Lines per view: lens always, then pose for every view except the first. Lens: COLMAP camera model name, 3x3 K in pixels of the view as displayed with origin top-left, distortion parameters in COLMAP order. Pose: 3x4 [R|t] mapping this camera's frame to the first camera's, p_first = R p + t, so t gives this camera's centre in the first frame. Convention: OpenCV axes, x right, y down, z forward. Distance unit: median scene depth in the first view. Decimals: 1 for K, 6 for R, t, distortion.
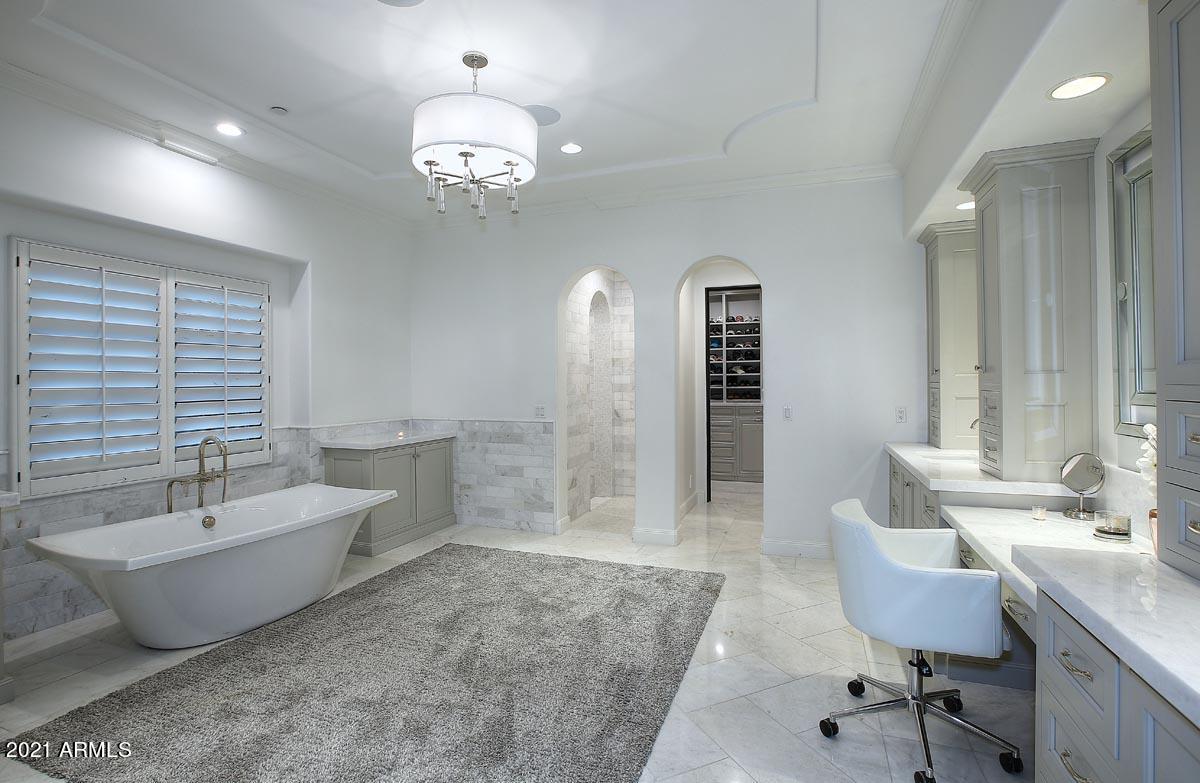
lens RADIAL K [[566.6, 0, 600.0], [0, 566.6, 391.5], [0, 0, 1]] dist [-0.000082, 0.000075]
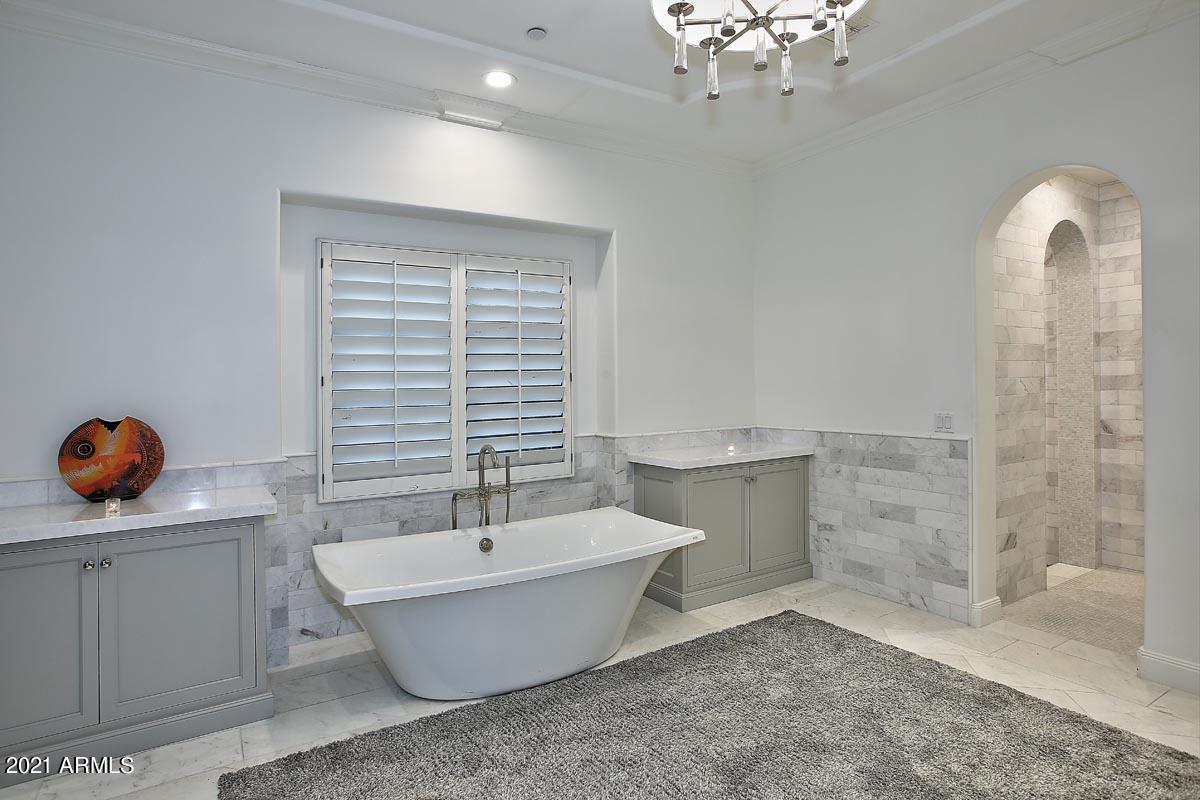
lens RADIAL K [[635.5, 0, 599.1], [0, 635.5, 391.5], [0, 0, 1]] dist [-0.051065, 0.036993]
pose [[0.787824, -0.001840, -0.615898, 0.026223], [0.004424, 0.999987, 0.002670, -0.002463], [0.615884, -0.004828, 0.787822, 0.289147]]
